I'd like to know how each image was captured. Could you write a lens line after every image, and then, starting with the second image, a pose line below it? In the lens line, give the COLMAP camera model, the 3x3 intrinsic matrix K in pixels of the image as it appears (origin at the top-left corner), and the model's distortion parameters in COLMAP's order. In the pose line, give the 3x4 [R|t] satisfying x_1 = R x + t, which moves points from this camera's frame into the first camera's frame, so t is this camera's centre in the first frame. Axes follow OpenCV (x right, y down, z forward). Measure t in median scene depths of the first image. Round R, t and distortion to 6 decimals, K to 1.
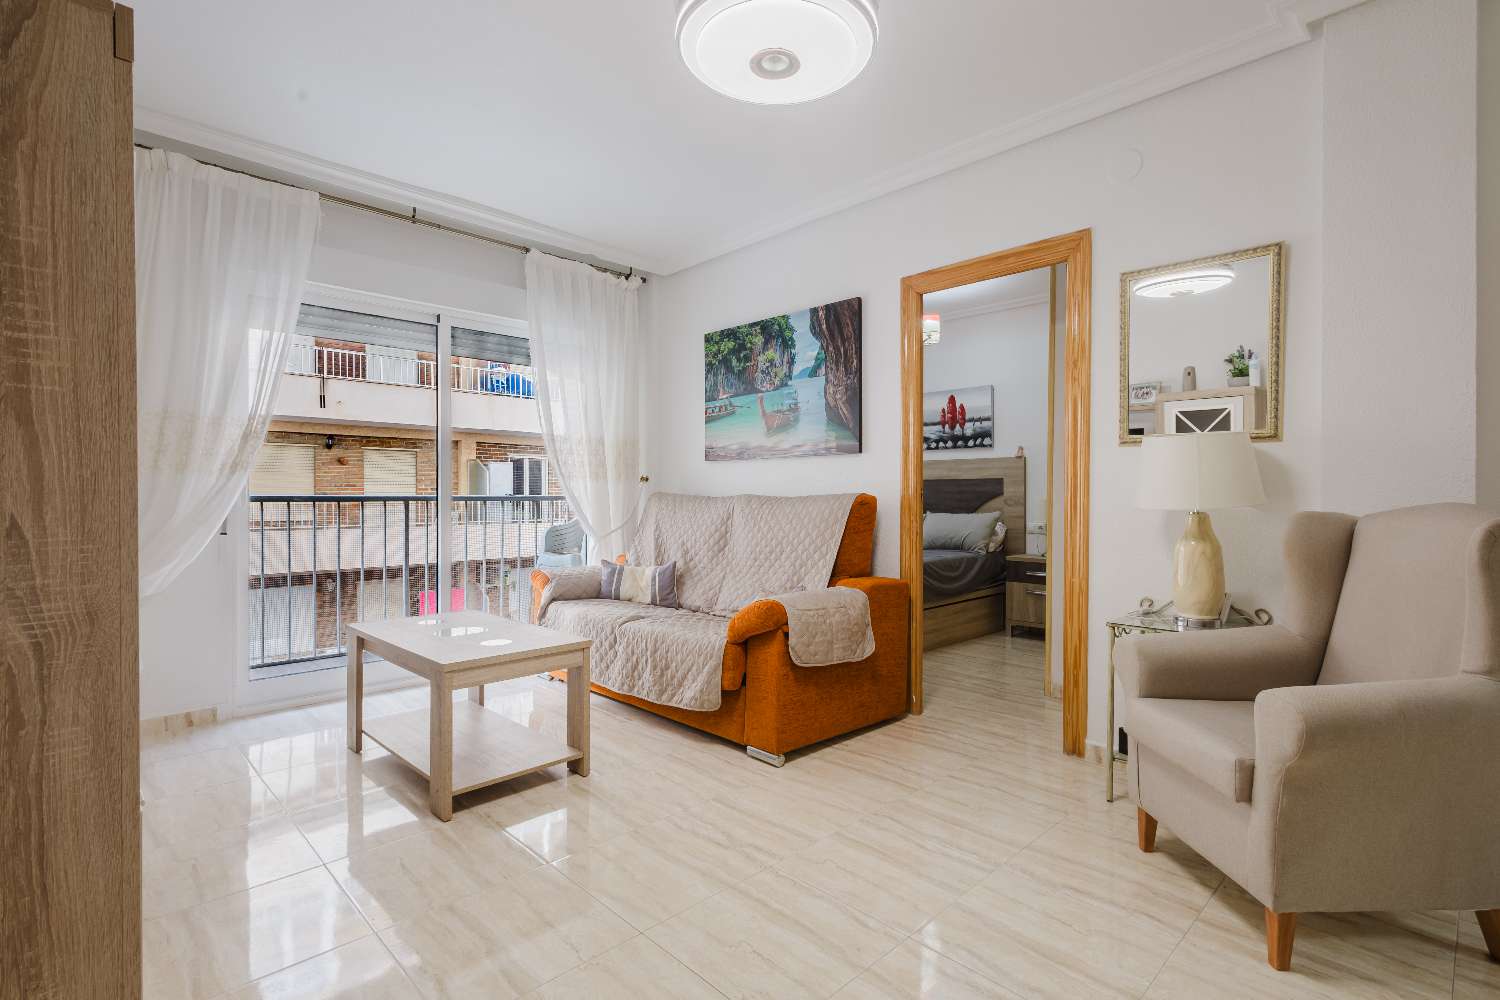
lens RADIAL K [[715.9, 0, 751.0], [0, 715.9, 504.8], [0, 0, 1]] dist [0.015335, -0.003076]
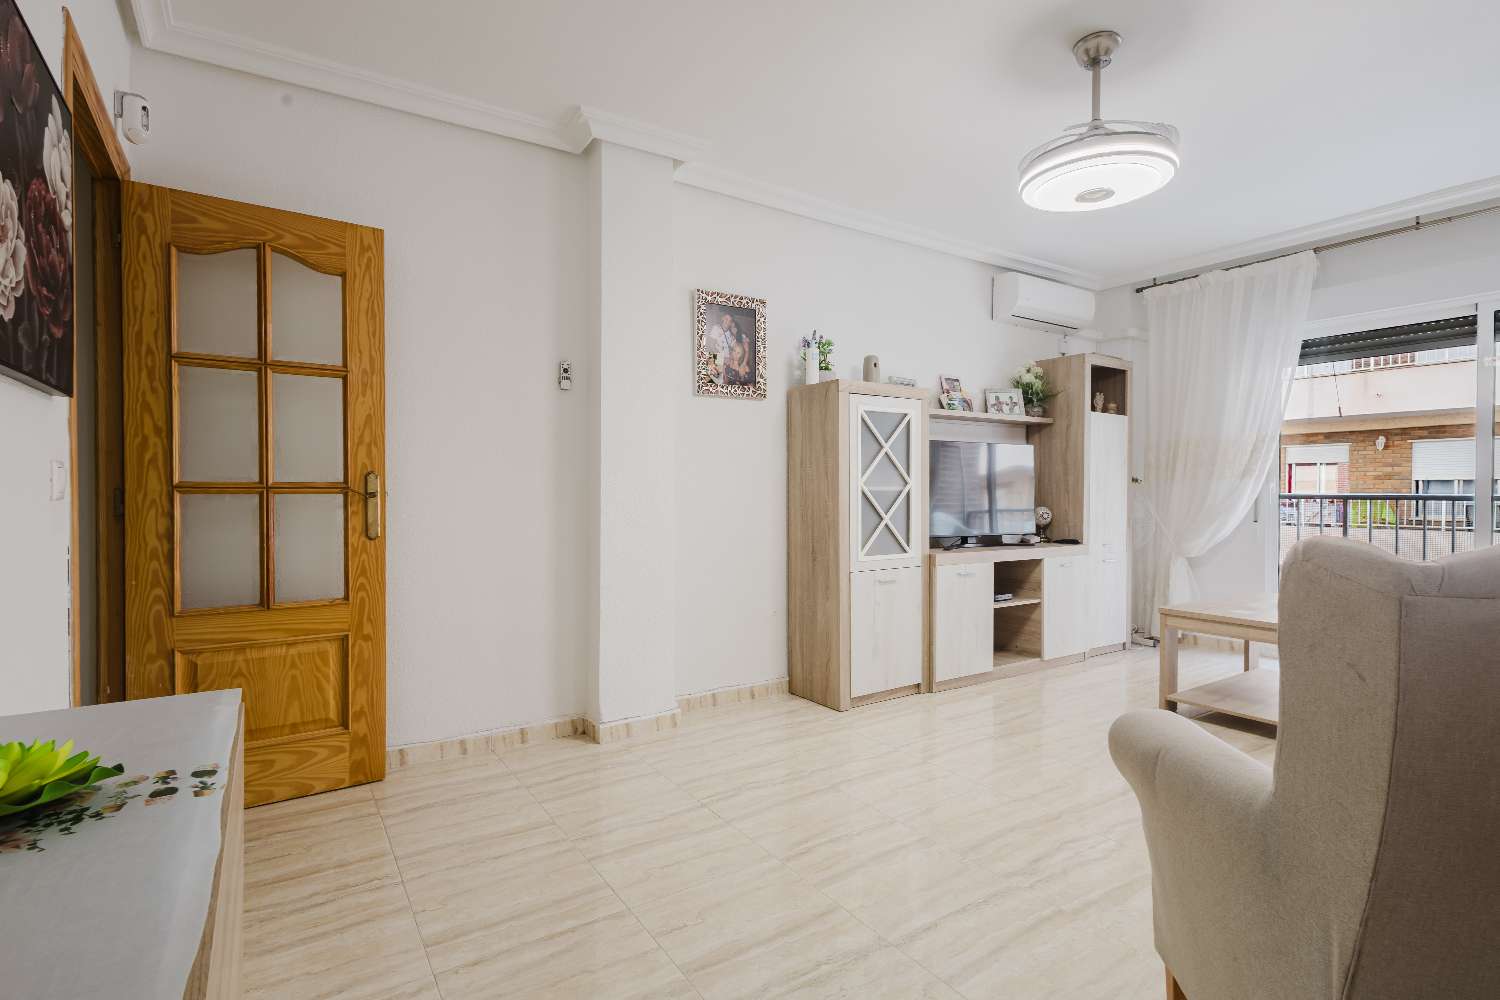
lens RADIAL K [[715.9, 0, 737.2], [0, 715.9, 492.2], [0, 0, 1]] dist [0.015335, -0.003076]
pose [[-0.208036, 0.003588, -0.978114, 0.728928], [-0.018537, 0.999799, 0.007610, -0.010028], [0.977945, 0.019714, -0.207928, 0.278121]]
